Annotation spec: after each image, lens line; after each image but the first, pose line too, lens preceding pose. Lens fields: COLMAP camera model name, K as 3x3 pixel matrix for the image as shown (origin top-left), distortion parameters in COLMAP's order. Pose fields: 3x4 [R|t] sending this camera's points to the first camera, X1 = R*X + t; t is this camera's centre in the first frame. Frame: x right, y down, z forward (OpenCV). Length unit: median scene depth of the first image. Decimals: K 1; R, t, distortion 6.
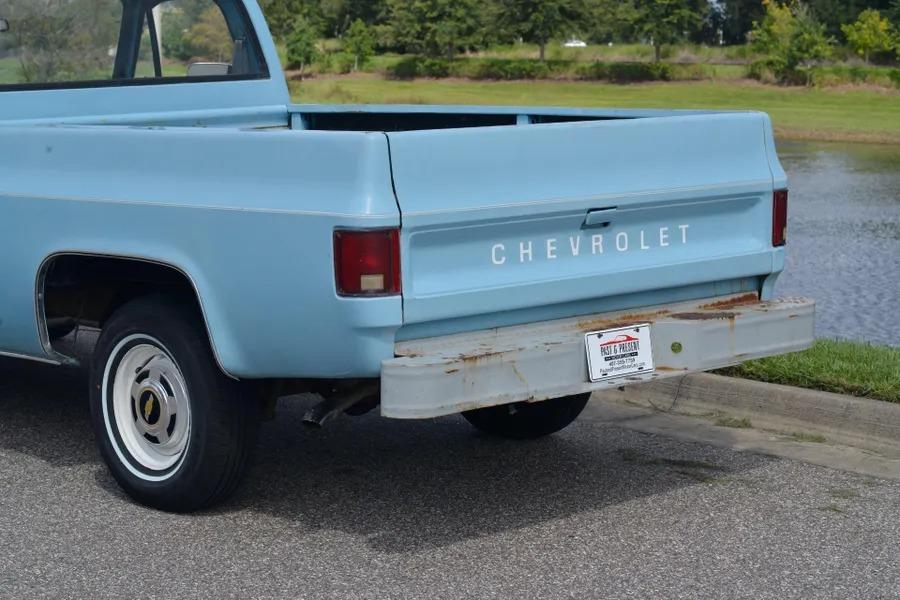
lens RADIAL K [[2122.6, 0, 450.0], [0, 2122.6, 300.0], [0, 0, 1]] dist [0.055927, 0.418610]
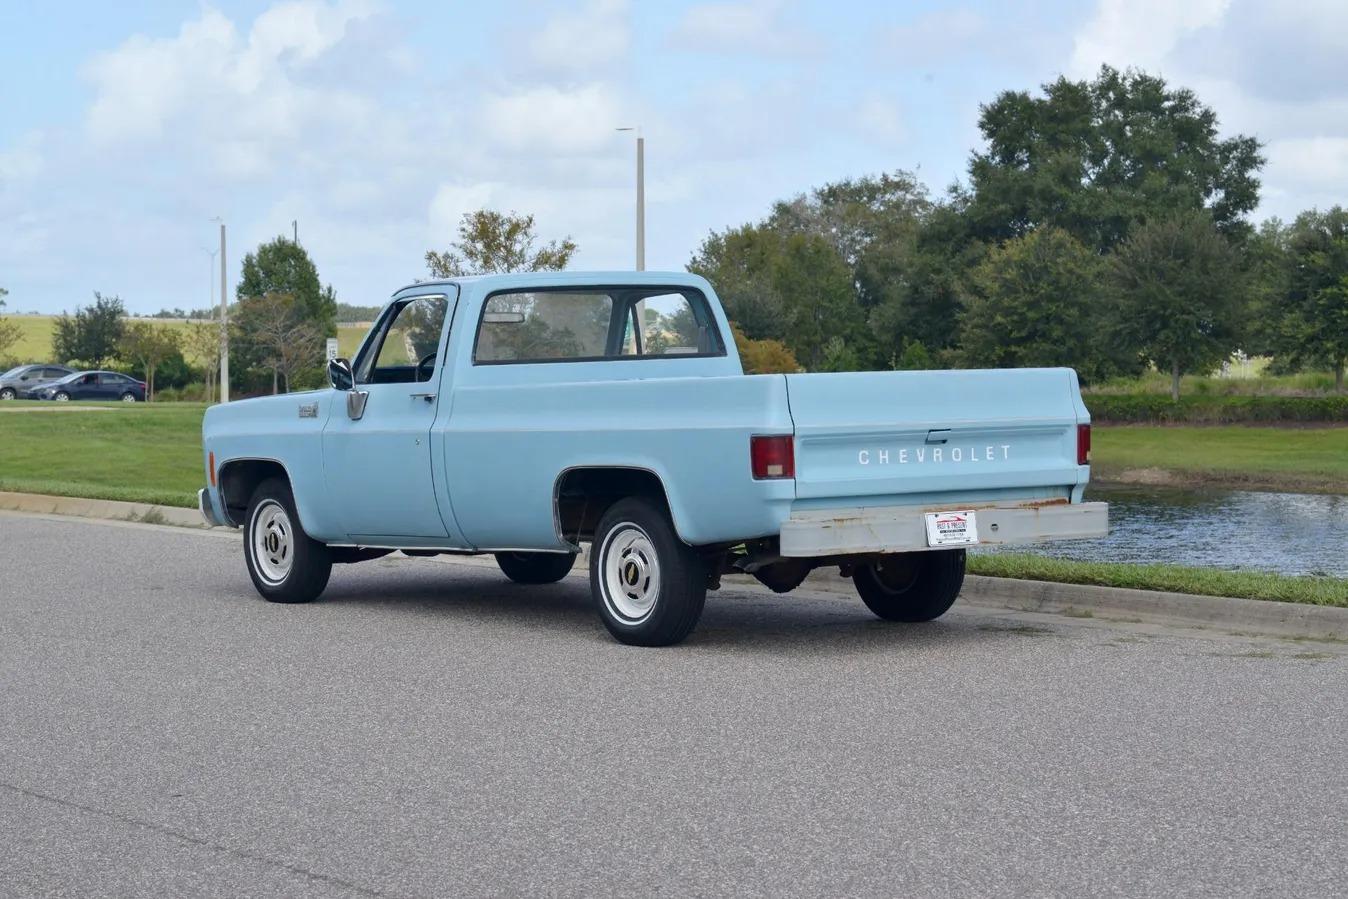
lens RADIAL K [[3197.8, 0, 732.8], [0, 3197.8, 451.1], [0, 0, 1]] dist [0.118751, 0.353551]
pose [[0.994286, -0.004914, -0.106633, 0.158157], [-0.005623, 0.995142, -0.098289, 0.180876], [0.106598, 0.098327, 0.989428, -1.143442]]
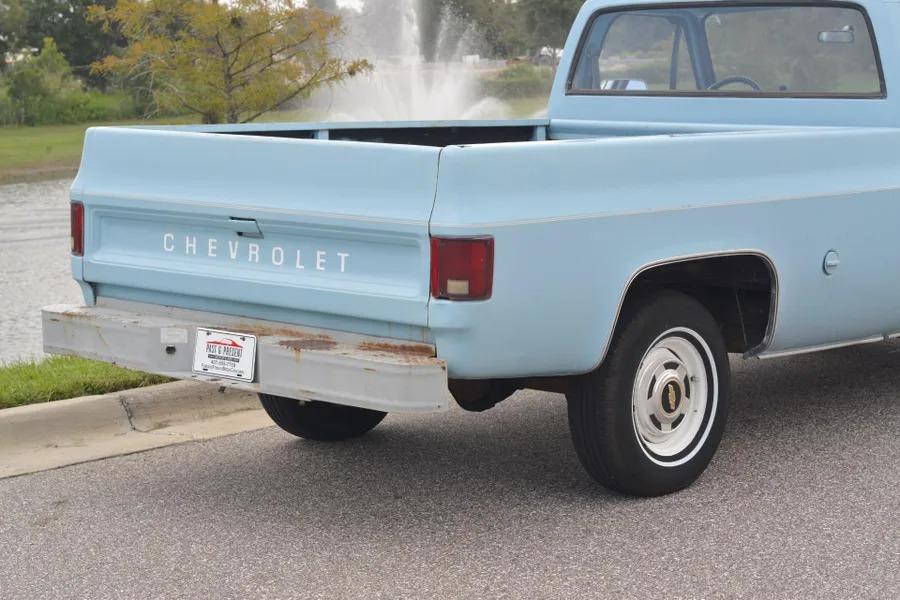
lens RADIAL K [[2122.6, 0, 450.0], [0, 2122.6, 300.0], [0, 0, 1]] dist [0.055927, 0.418610]
pose [[0.068447, 0.135932, -0.988351, 1.085983], [-0.134375, 0.982903, 0.125877, -0.144472], [0.988564, 0.124193, 0.085542, 0.976534]]
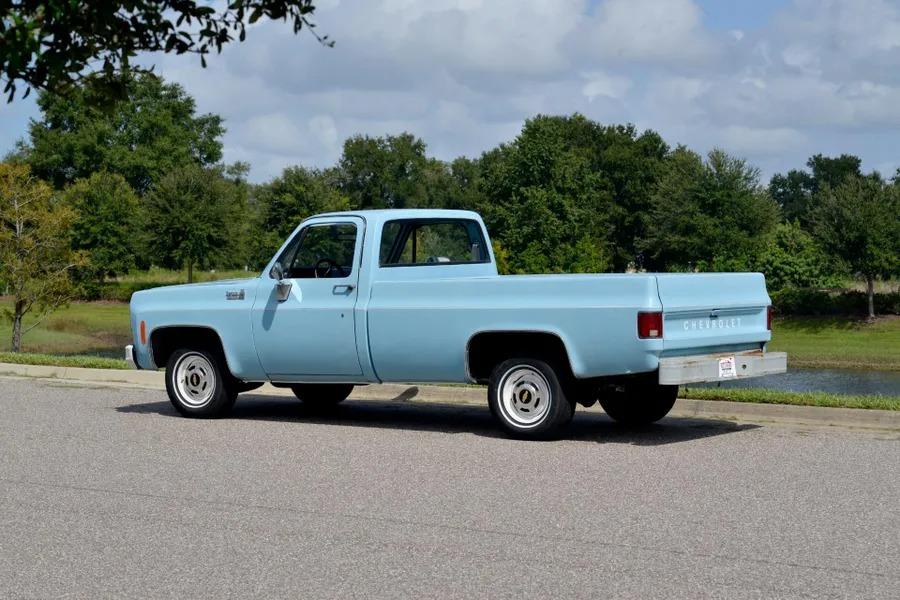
lens RADIAL K [[2122.6, 0, 450.0], [0, 2122.6, 300.0], [0, 0, 1]] dist [0.055927, 0.418610]
pose [[0.979463, -0.002078, 0.201611, -0.698106], [0.023678, 0.994213, -0.104784, 0.189044], [-0.200227, 0.107406, 0.973845, -1.281731]]
